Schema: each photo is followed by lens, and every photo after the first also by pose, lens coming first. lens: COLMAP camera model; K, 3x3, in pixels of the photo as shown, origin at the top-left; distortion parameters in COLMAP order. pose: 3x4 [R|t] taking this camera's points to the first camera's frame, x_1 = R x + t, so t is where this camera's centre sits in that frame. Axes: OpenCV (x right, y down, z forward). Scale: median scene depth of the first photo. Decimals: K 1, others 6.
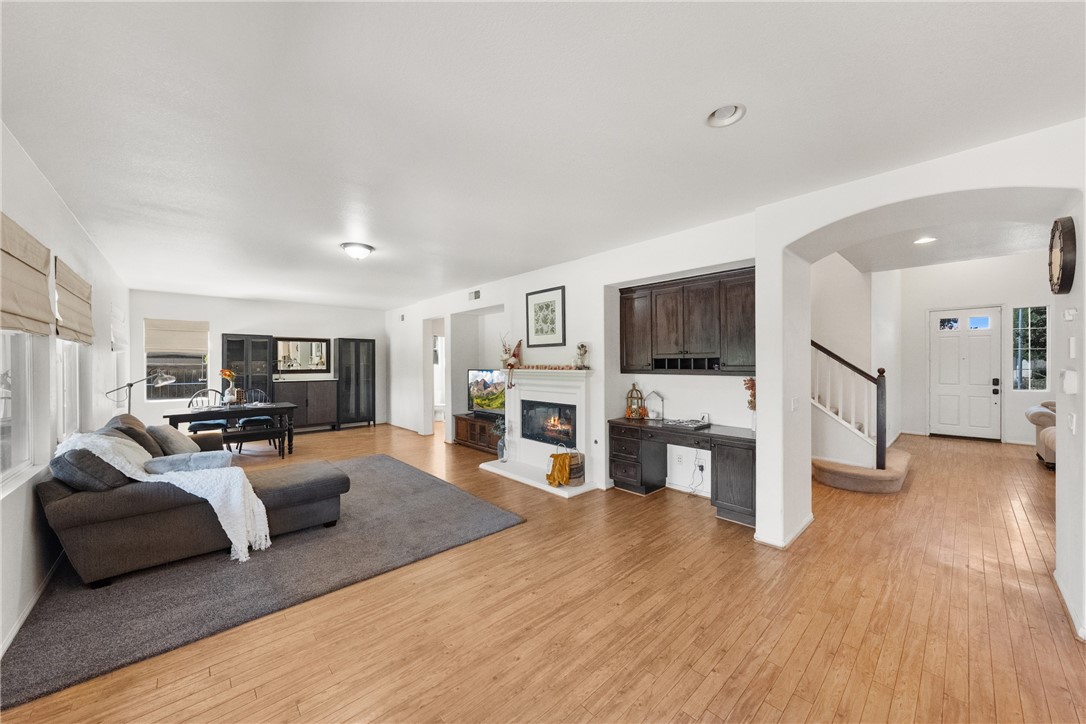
lens RADIAL K [[391.7, 0, 541.9], [0, 391.7, 364.1], [0, 0, 1]] dist [-0.001776, -0.000173]
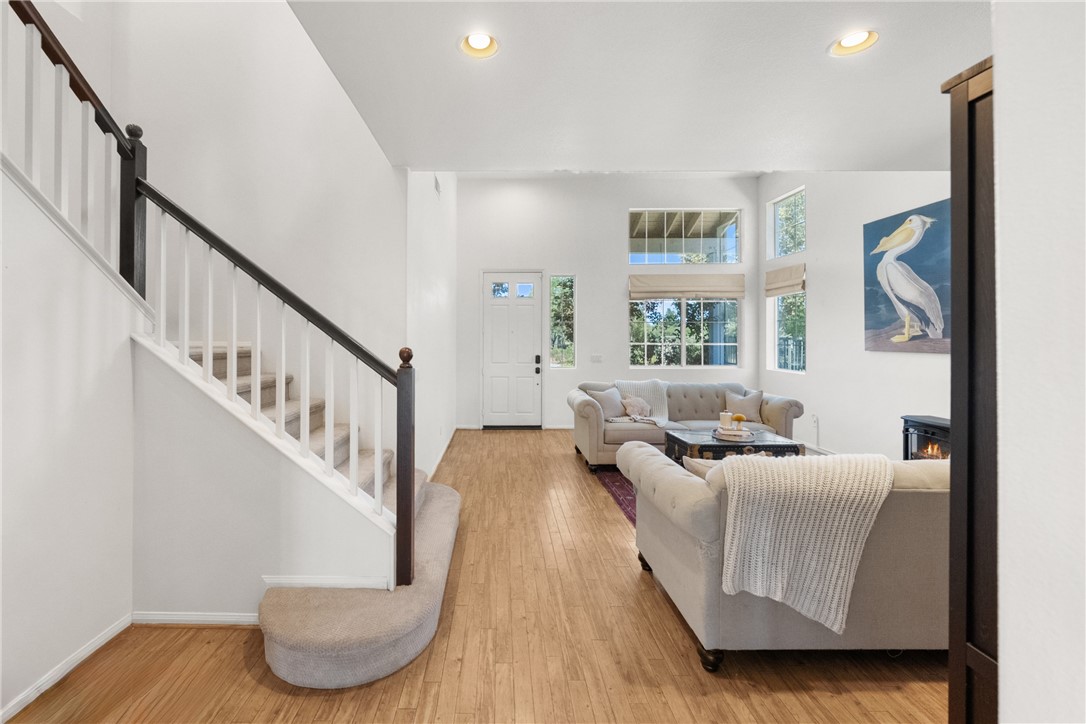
lens RADIAL K [[446.9, 0, 498.4], [0, 446.9, 334.5], [0, 0, 1]] dist [0.000965, 0.000019]
pose [[0.684099, 0.008024, 0.729345, 0.563567], [-0.001195, 0.999950, -0.009880, 0.000349], [-0.729388, 0.005887, 0.684075, 0.573288]]
